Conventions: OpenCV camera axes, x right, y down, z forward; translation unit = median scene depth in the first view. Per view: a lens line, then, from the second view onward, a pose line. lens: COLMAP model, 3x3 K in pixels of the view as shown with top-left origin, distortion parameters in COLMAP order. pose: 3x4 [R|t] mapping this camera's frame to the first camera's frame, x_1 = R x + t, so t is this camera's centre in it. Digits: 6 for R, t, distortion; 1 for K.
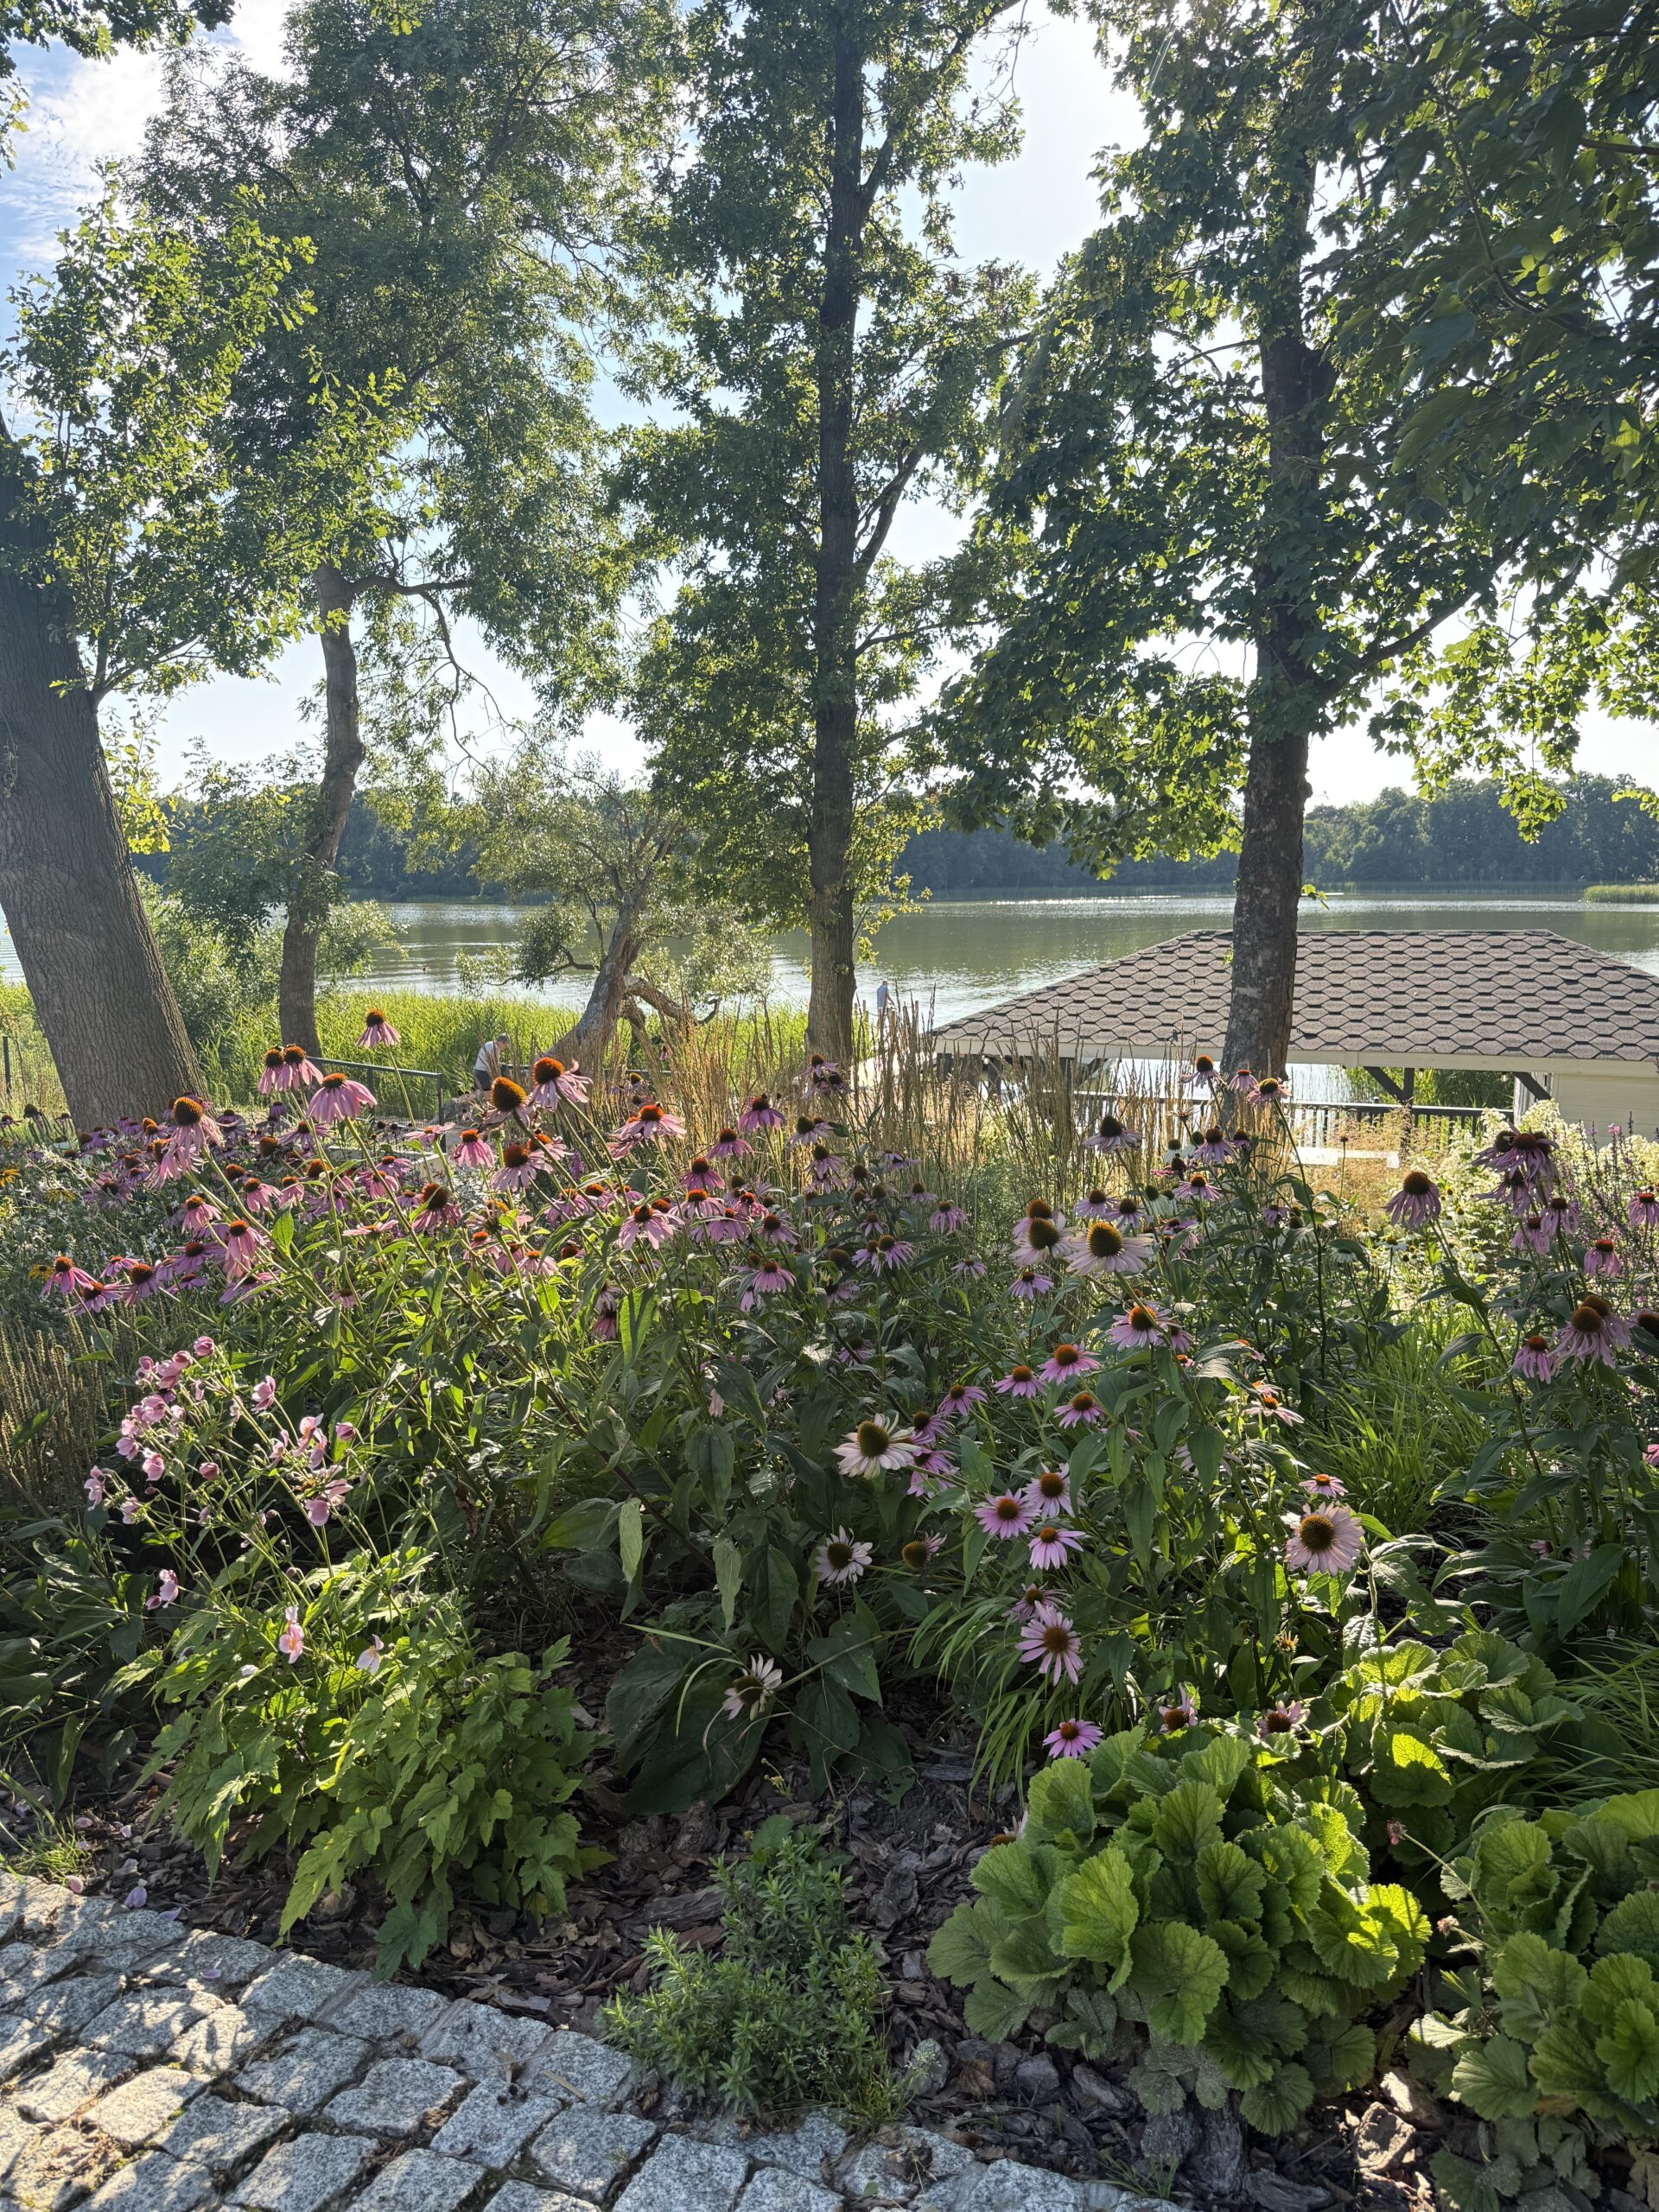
lens RADIAL K [[1453.6, 0, 829.5], [0, 1453.6, 1106.0], [0, 0, 1]] dist [-0.010931, -0.006494]
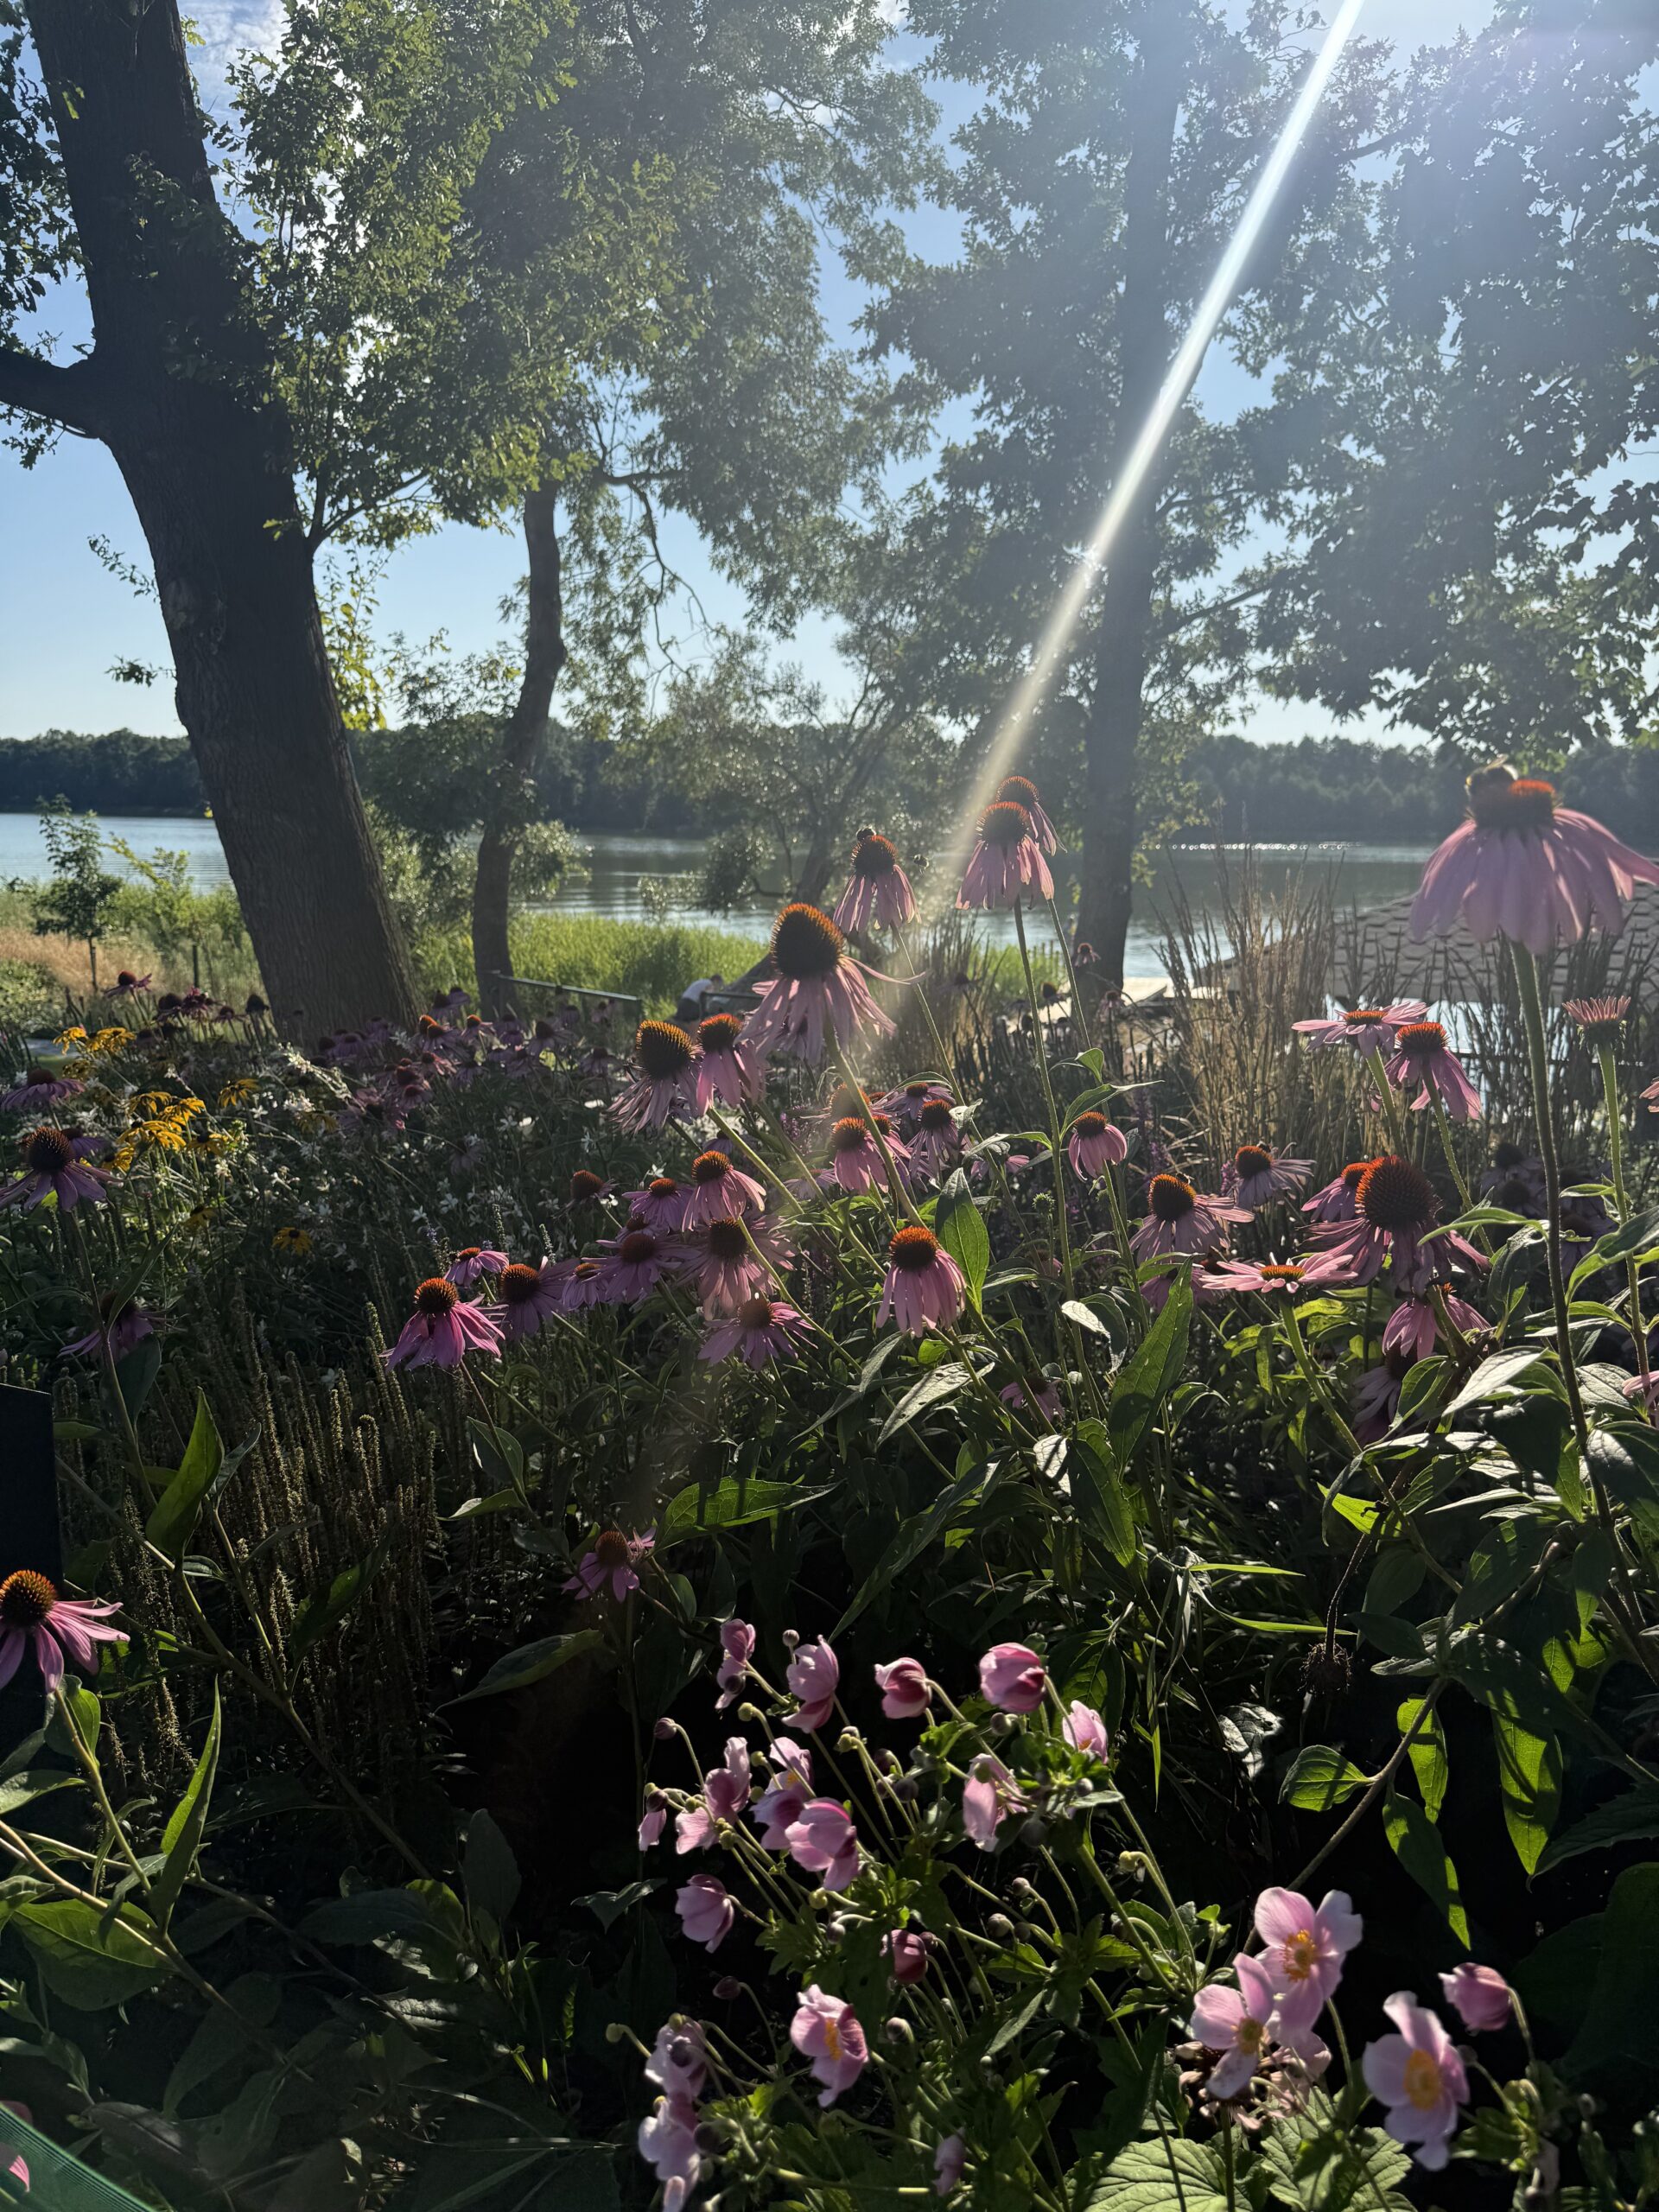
lens RADIAL K [[1397.4, 0, 829.5], [0, 1397.4, 1106.0], [0, 0, 1]] dist [-0.036285, -0.001485]
pose [[0.995940, 0.033768, -0.083452, -0.064251], [-0.030268, 0.998623, 0.042857, 0.005408], [0.084784, -0.040157, 0.995590, 0.102280]]
